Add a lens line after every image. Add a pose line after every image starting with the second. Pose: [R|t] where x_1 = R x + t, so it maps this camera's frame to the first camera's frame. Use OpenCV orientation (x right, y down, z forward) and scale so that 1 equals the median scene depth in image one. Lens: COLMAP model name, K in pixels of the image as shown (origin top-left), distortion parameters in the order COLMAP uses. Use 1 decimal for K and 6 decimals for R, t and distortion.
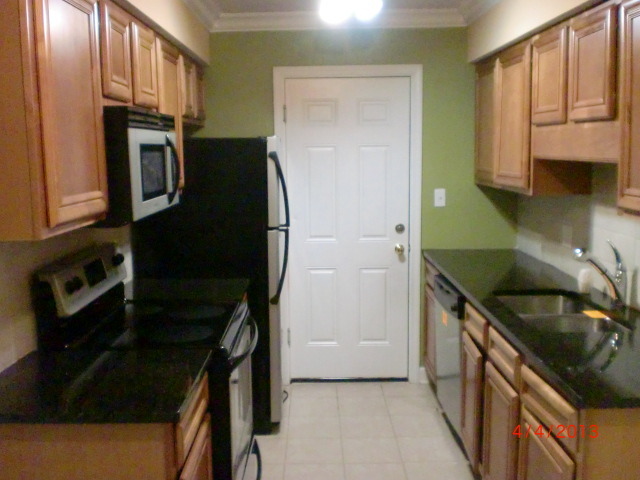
lens RADIAL K [[657.9, 0, 320.0], [0, 657.9, 240.0], [0, 0, 1]] dist [0.016094, -0.013246]
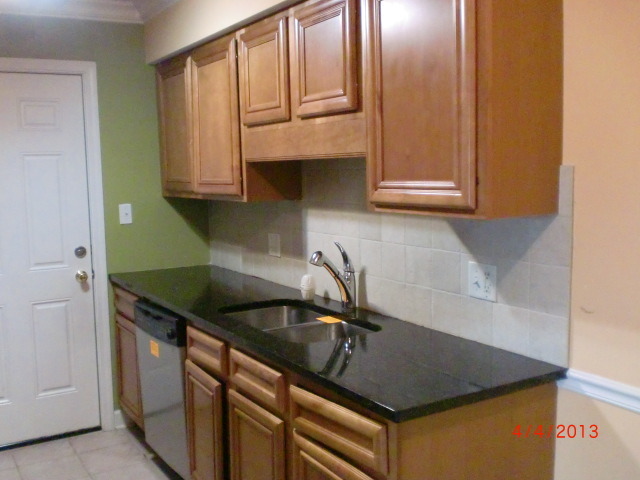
lens RADIAL K [[657.9, 0, 320.0], [0, 657.9, 240.0], [0, 0, 1]] dist [0.016094, -0.013246]
pose [[0.856950, -0.062716, 0.511570, -0.067804], [0.083068, 0.996399, -0.016998, 0.010235], [-0.508662, 0.057061, 0.859074, 0.152685]]
